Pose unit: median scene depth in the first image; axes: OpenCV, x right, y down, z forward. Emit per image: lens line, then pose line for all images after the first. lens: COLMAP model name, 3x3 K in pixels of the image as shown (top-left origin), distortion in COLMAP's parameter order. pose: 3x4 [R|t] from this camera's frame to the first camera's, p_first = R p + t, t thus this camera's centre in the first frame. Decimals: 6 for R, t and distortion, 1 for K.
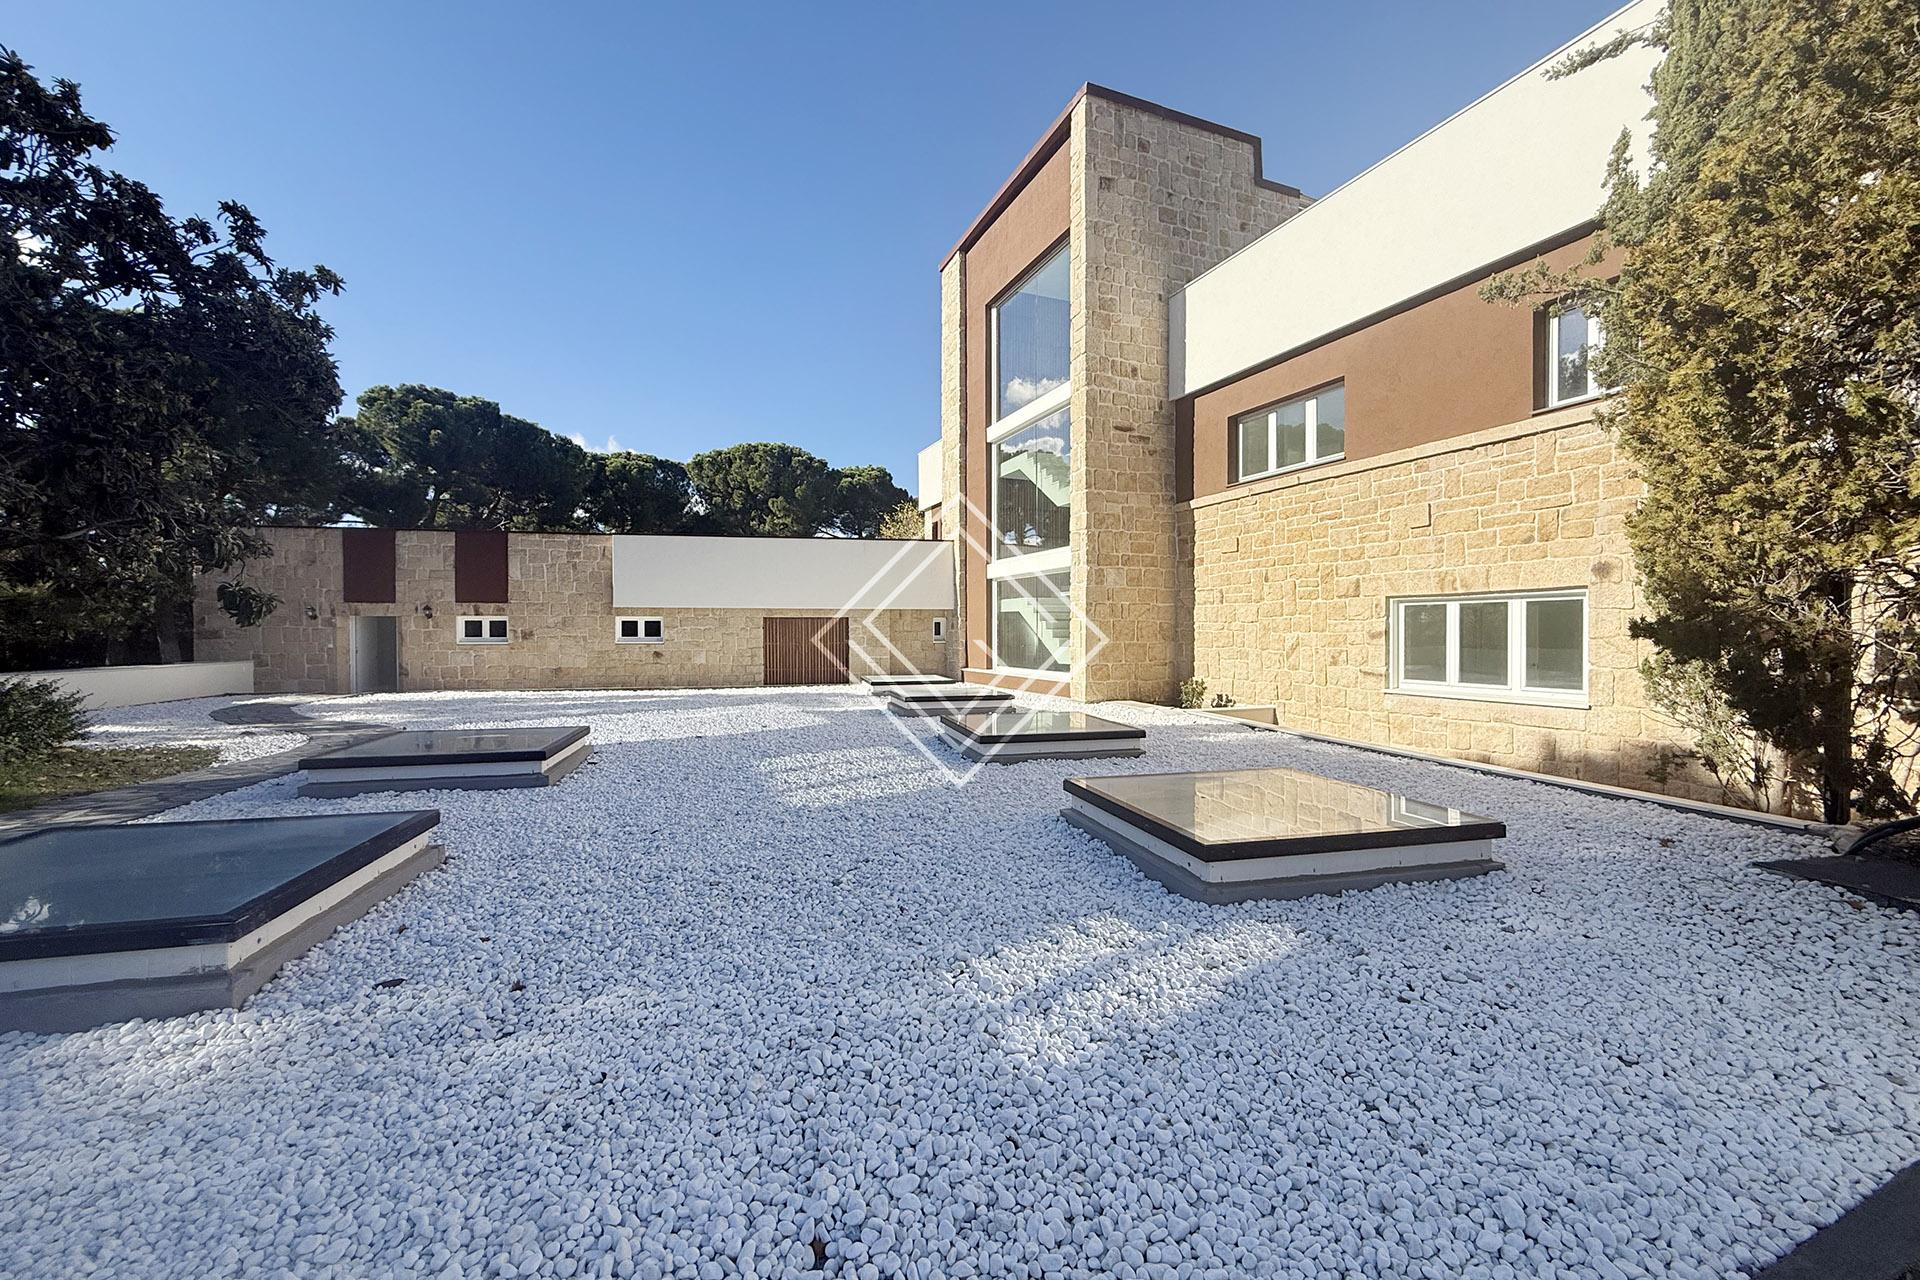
lens RADIAL K [[770.3, 0, 961.4], [0, 770.3, 637.7], [0, 0, 1]] dist [0.000175, -0.000095]
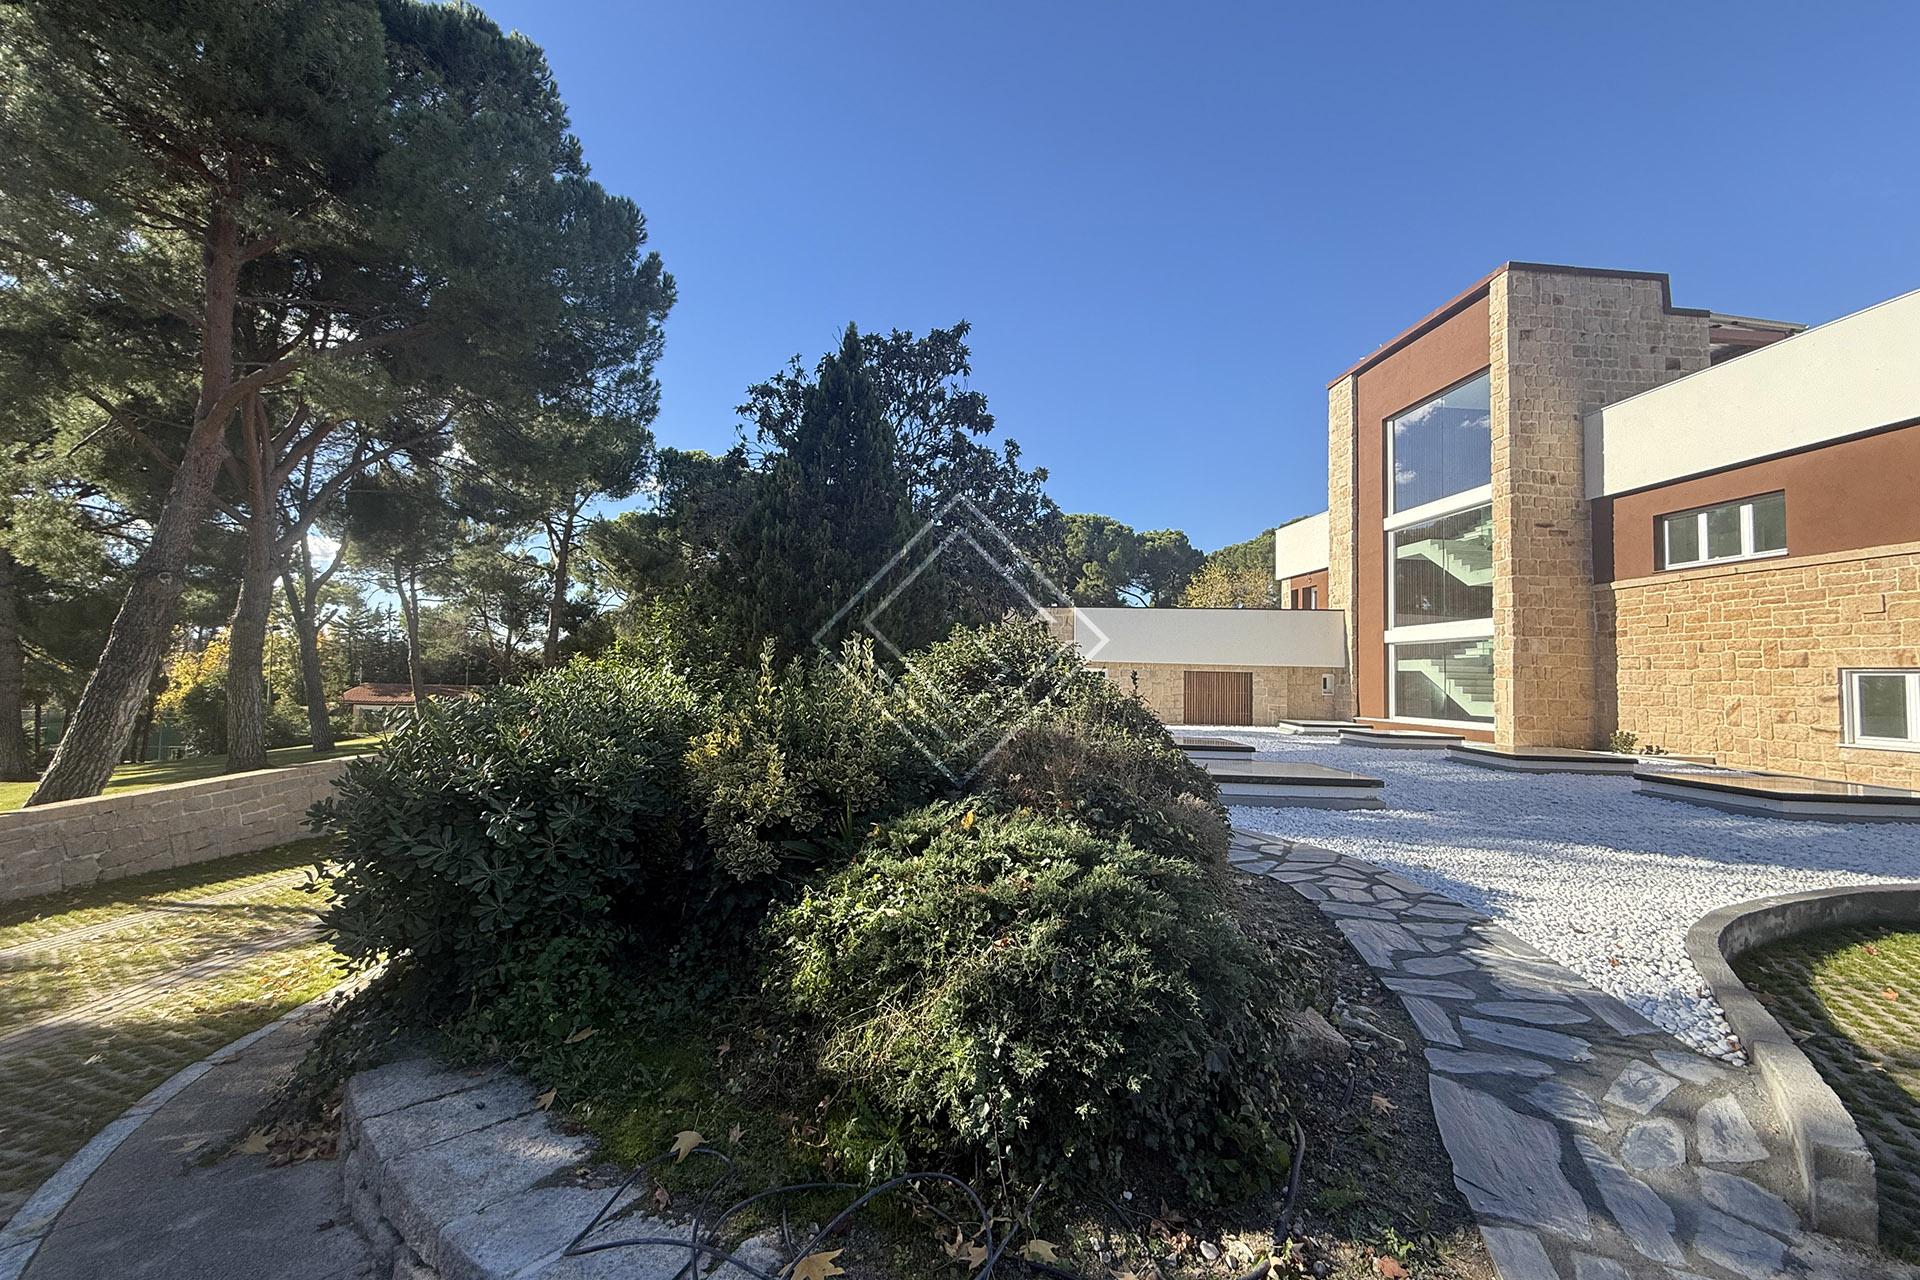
lens RADIAL K [[770.3, 0, 956.5], [0, 770.3, 637.8], [0, 0, 1]] dist [0.000175, -0.000095]
pose [[0.953028, 0.008760, -0.302754, -0.310515], [-0.028742, 0.997687, -0.061606, 0.011031], [0.301514, 0.067414, 0.951076, -0.443387]]
